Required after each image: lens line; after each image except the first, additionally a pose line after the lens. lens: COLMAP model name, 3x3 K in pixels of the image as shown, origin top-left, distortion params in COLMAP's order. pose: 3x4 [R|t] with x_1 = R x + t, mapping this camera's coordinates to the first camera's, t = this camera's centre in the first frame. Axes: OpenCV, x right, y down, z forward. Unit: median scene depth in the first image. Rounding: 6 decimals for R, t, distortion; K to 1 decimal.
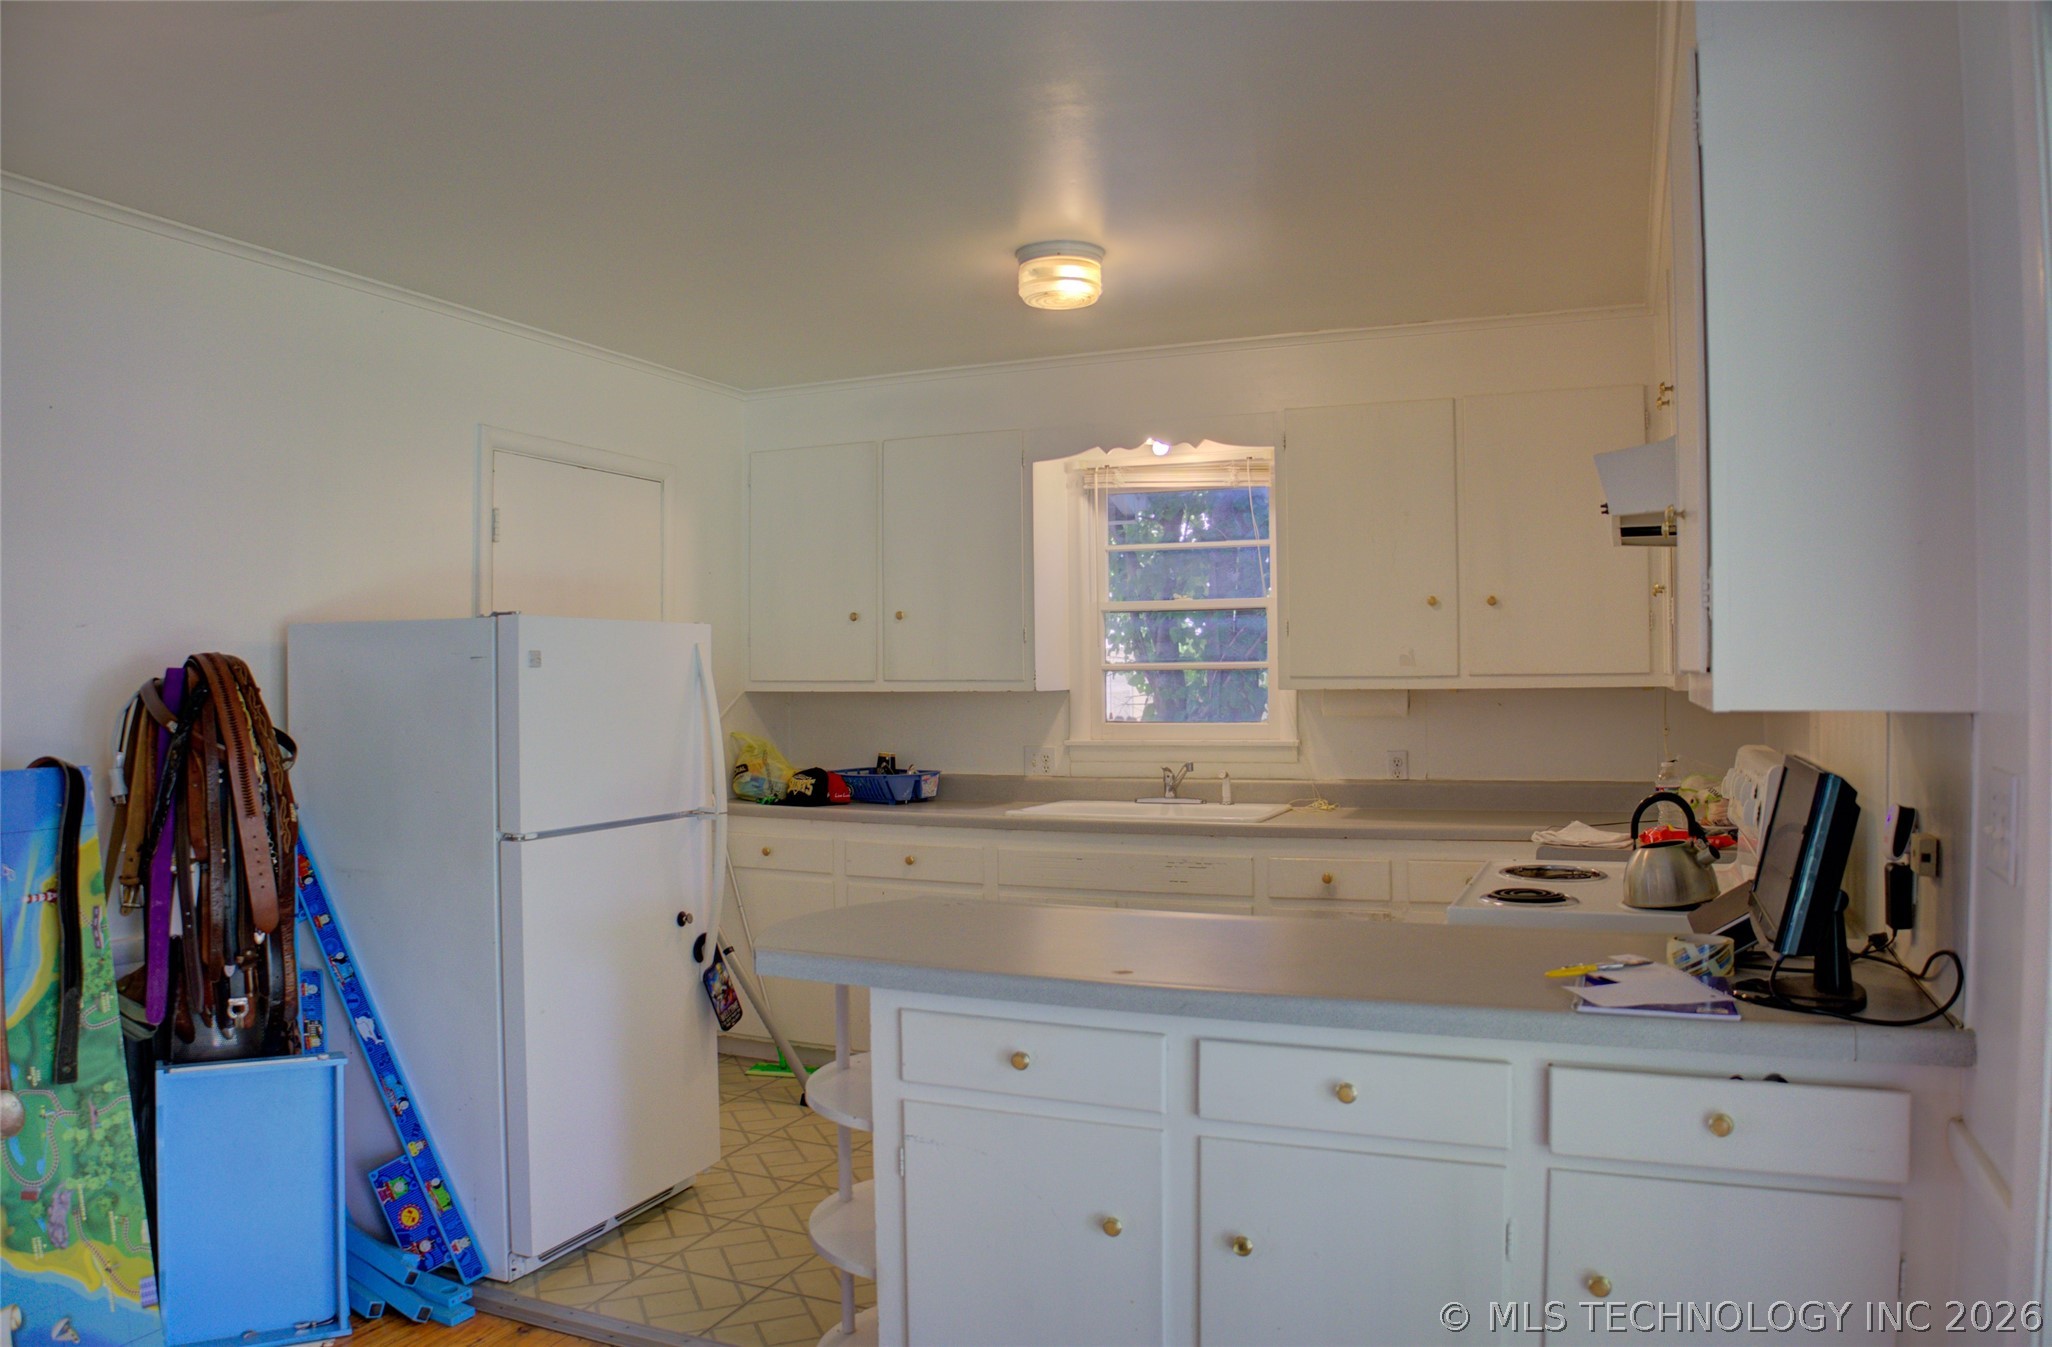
lens RADIAL K [[1416.9, 0, 983.2], [0, 1416.9, 692.7], [0, 0, 1]] dist [-0.135932, 0.056869]
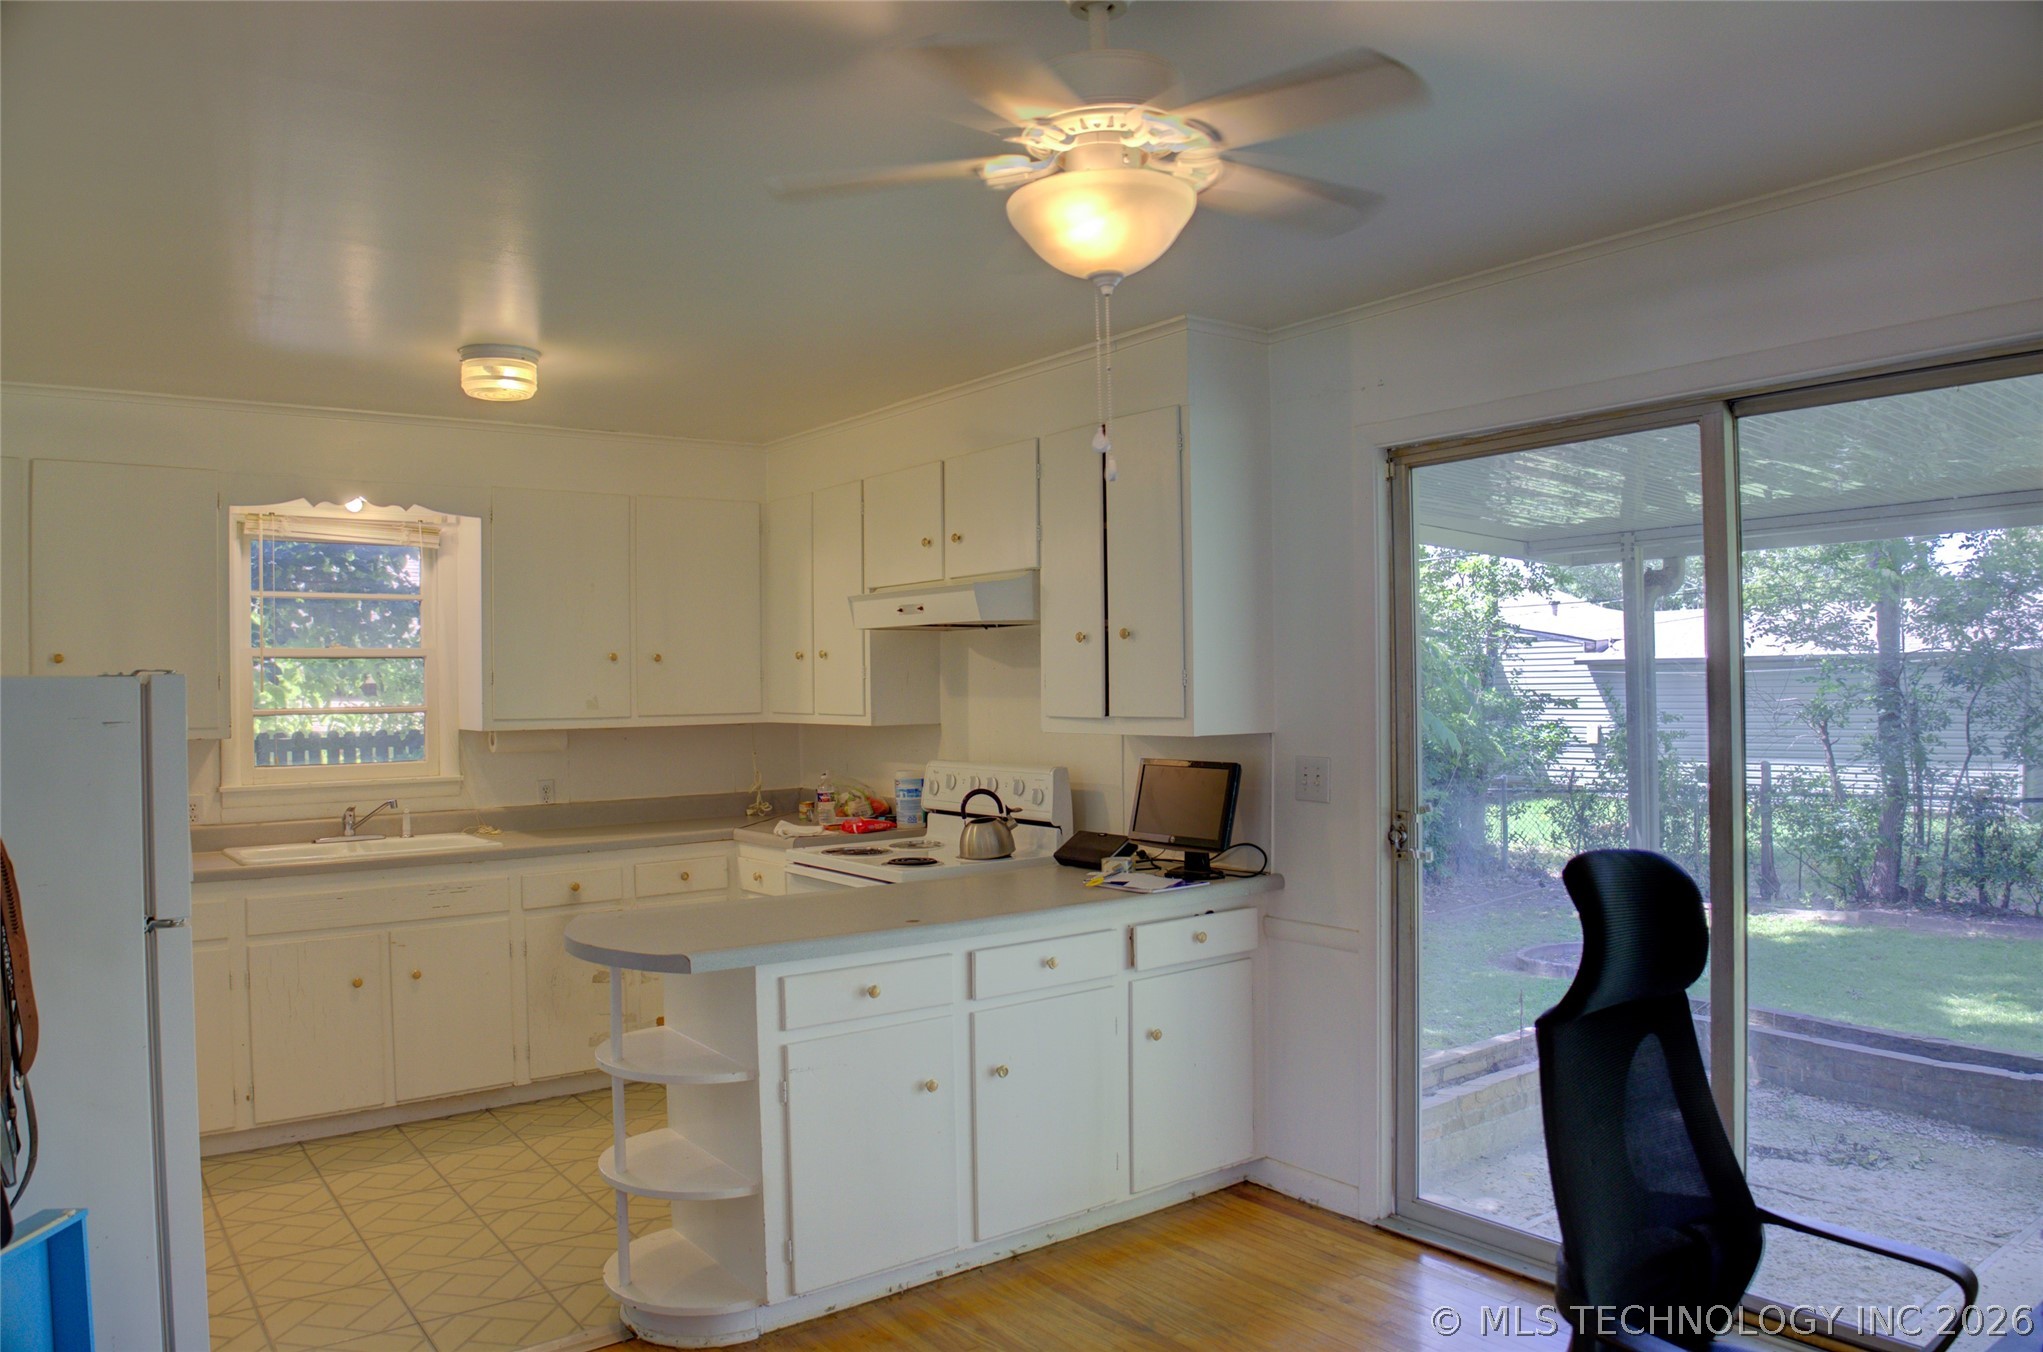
lens RADIAL K [[1410.6, 0, 1037.3], [0, 1410.6, 668.0], [0, 0, 1]] dist [-0.135932, 0.056869]
pose [[0.486547, 0.010656, 0.873589, -0.521829], [0.019505, 0.999544, -0.023055, -0.017958], [-0.873436, 0.028257, 0.486118, 0.056603]]
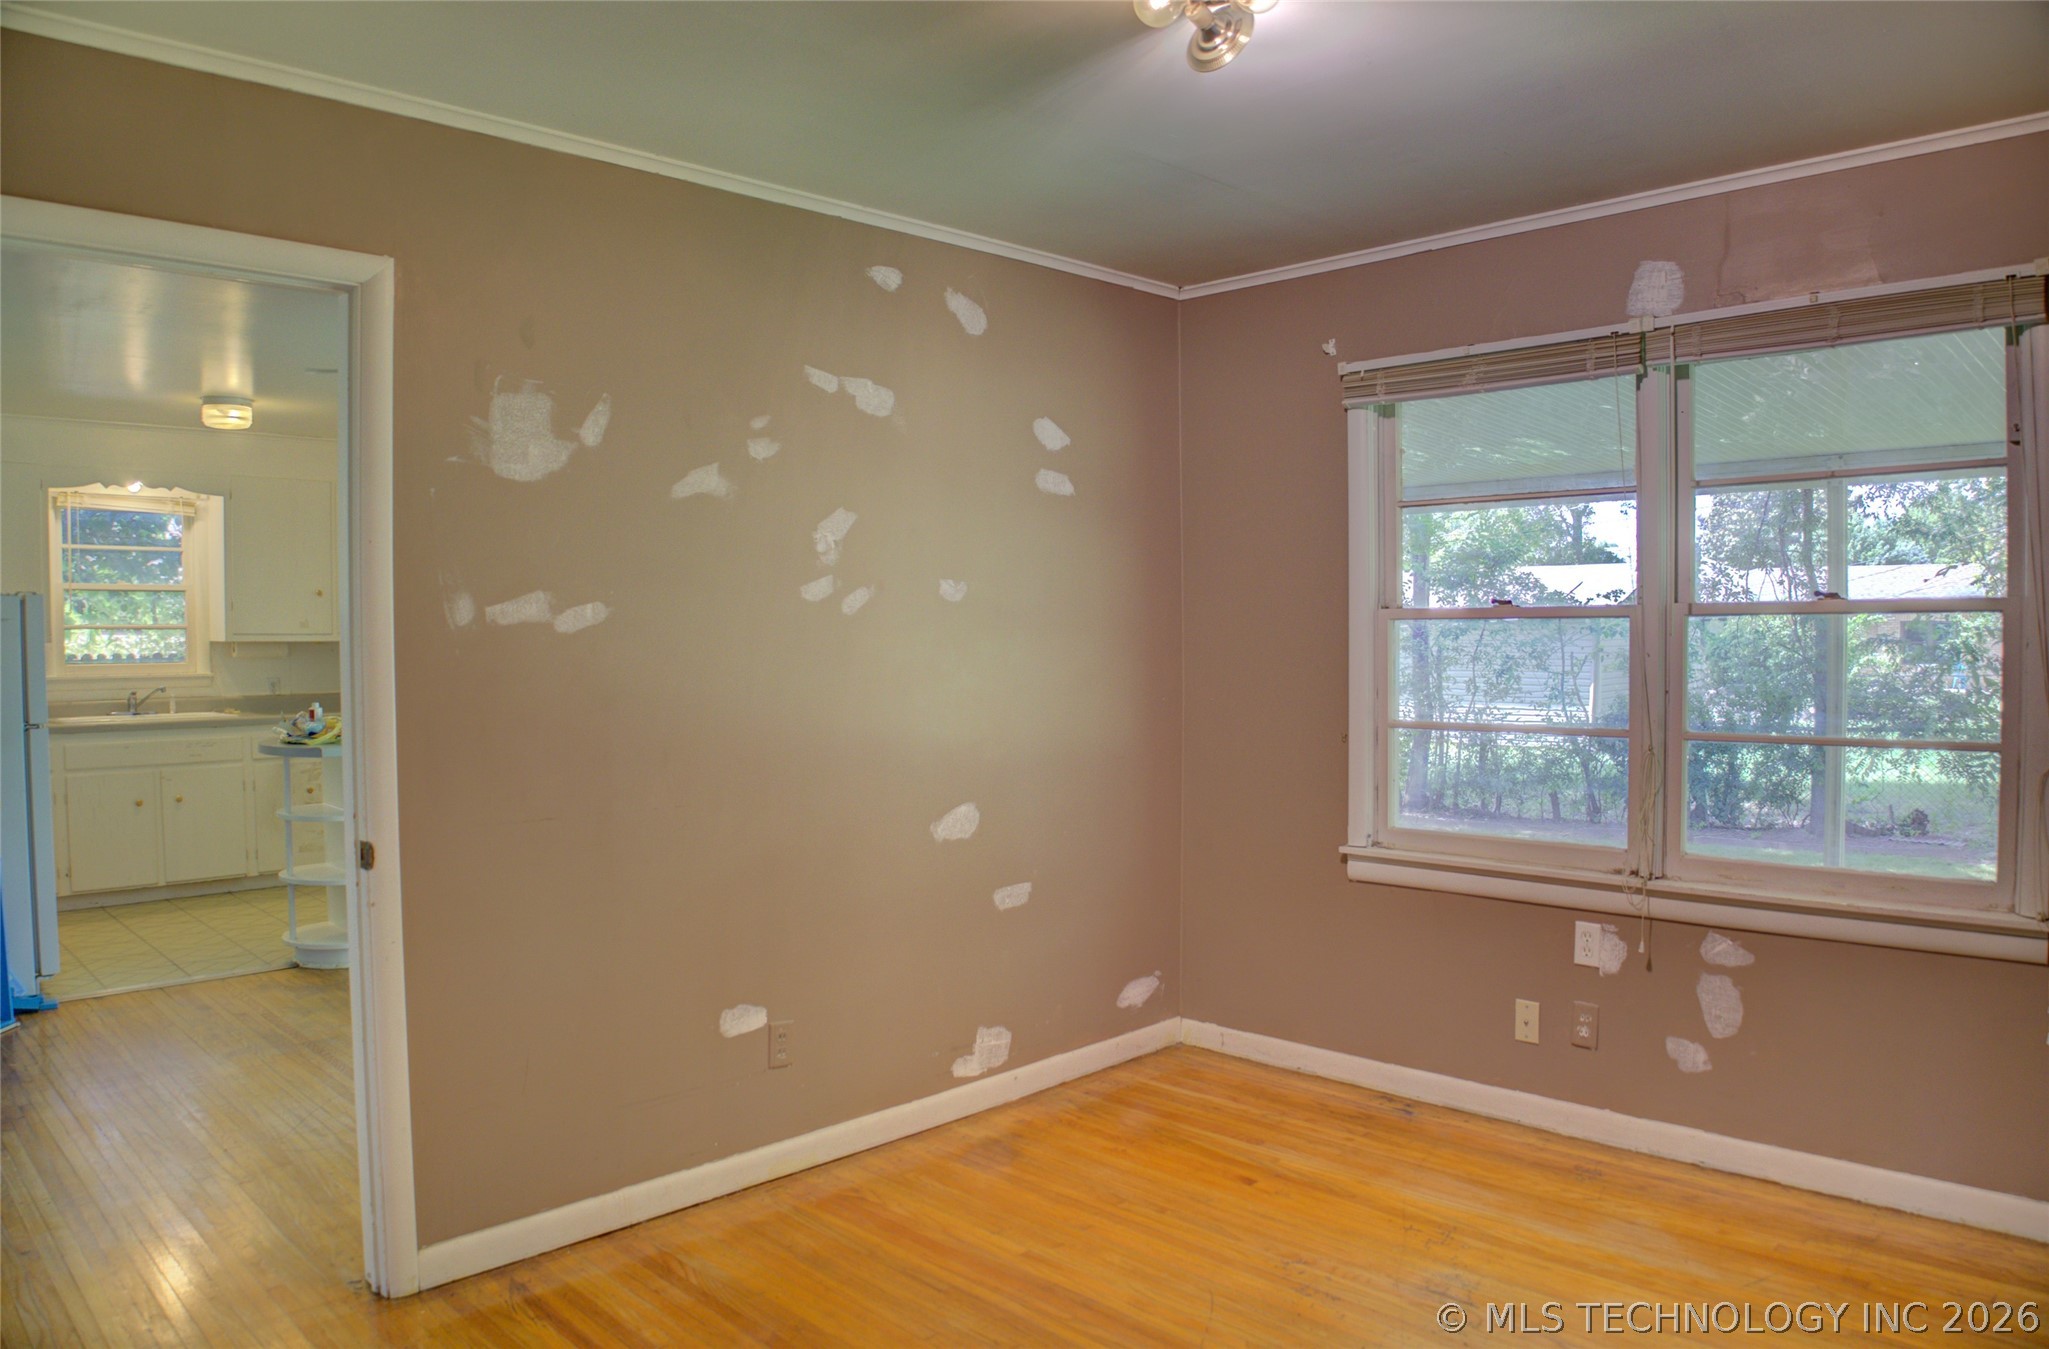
lens RADIAL K [[1414.8, 0, 1003.6], [0, 1414.8, 691.9], [0, 0, 1]] dist [-0.135932, 0.056869]
pose [[0.384819, -0.031370, 0.922459, -0.886345], [0.009007, 0.999502, 0.030233, 0.016392], [-0.922948, -0.003326, 0.384910, -0.460790]]
